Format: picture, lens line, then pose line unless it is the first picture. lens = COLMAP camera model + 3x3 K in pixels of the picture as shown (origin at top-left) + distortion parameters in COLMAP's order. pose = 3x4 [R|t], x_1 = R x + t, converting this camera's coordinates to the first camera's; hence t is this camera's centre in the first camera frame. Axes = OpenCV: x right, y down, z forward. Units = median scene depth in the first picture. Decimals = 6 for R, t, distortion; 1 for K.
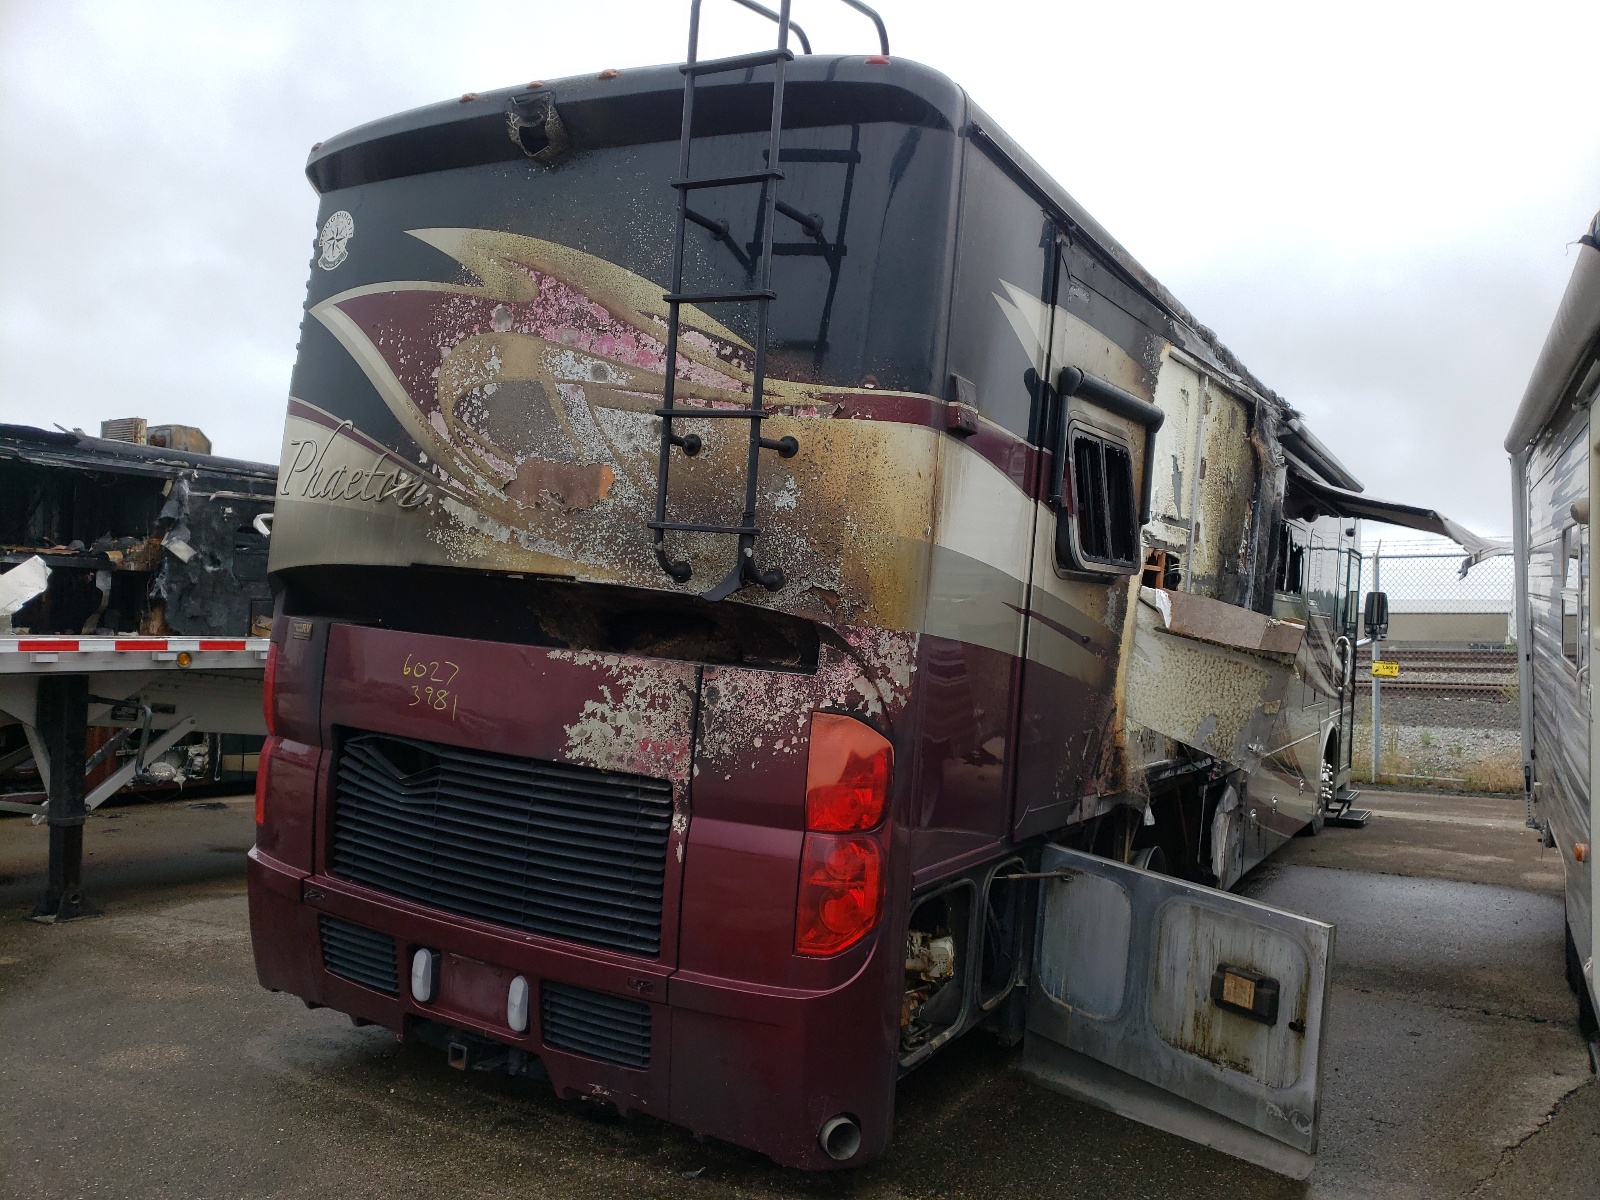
lens RADIAL K [[1186.1, 0, 807.5], [0, 1186.1, 645.7], [0, 0, 1]] dist [0.217592, -0.421694]
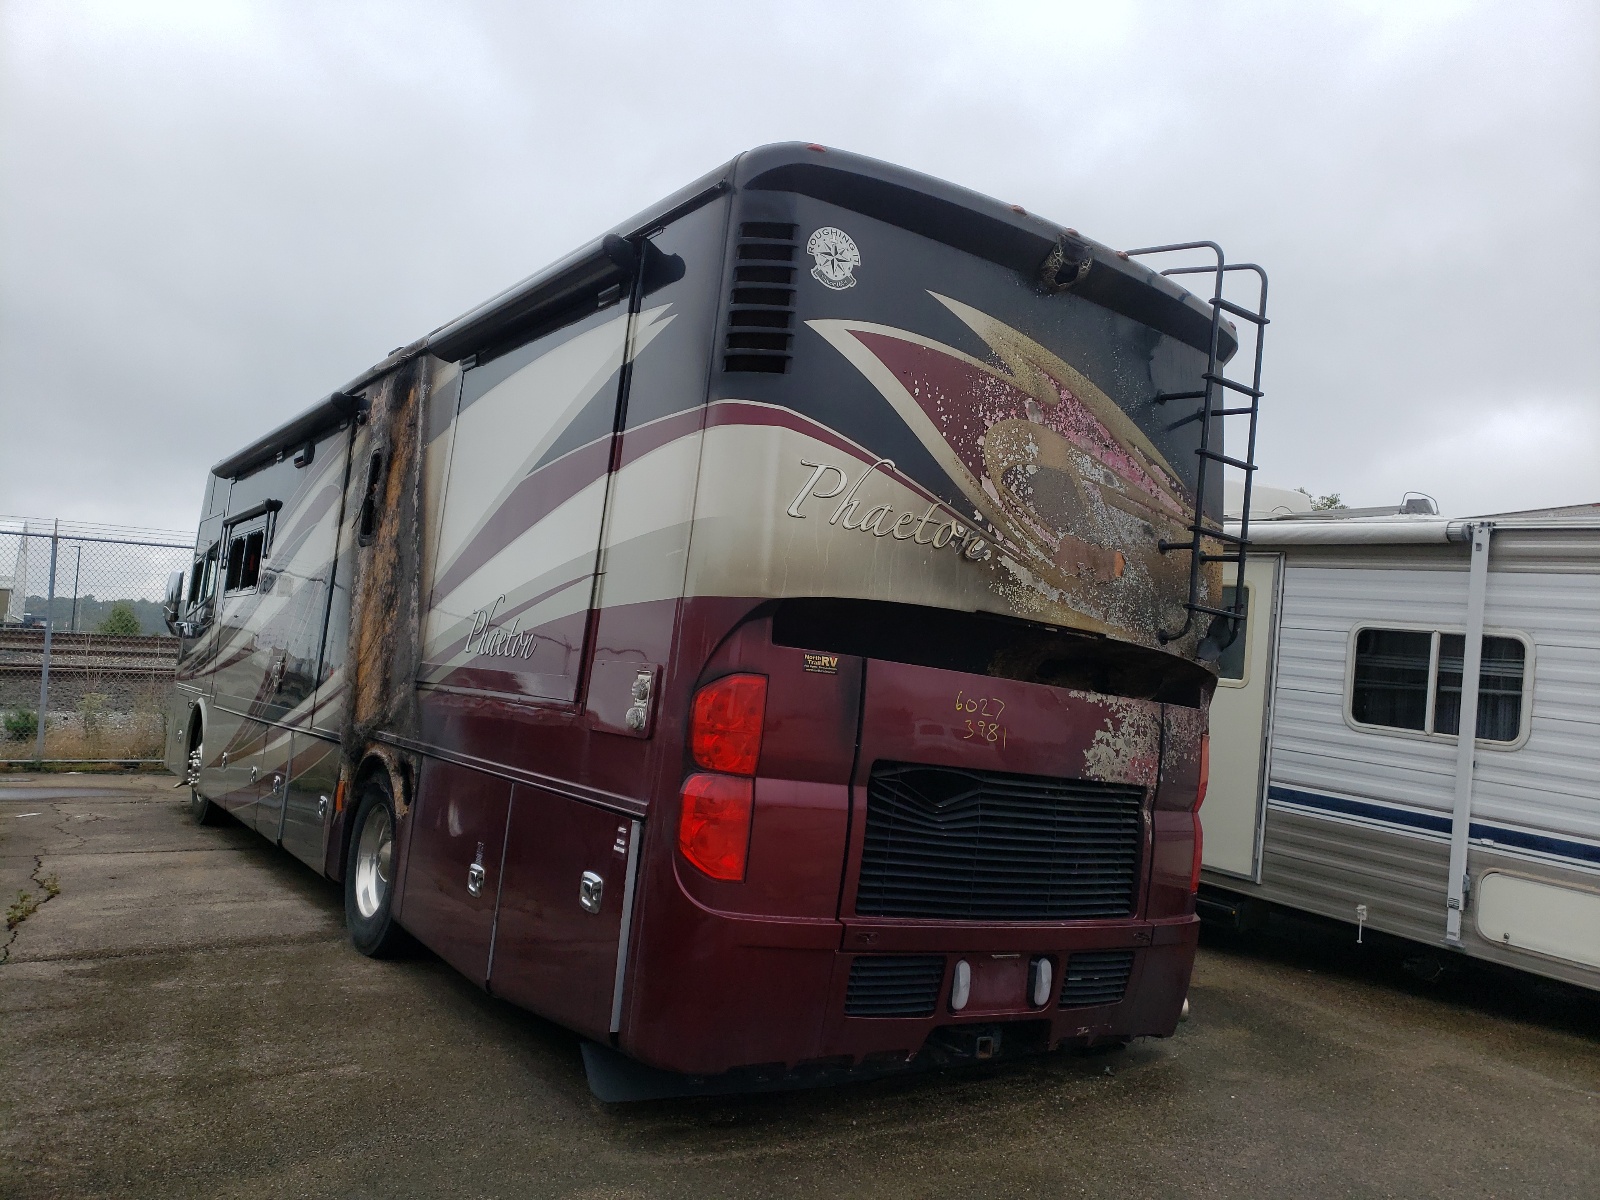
lens RADIAL K [[1186.1, 0, 807.5], [0, 1186.1, 645.7], [0, 0, 1]] dist [0.217592, -0.421694]
pose [[0.461233, 0.026560, 0.886881, -1.436820], [-0.040977, 0.999123, -0.008611, -0.020774], [-0.886332, -0.032370, 0.461917, 0.661454]]
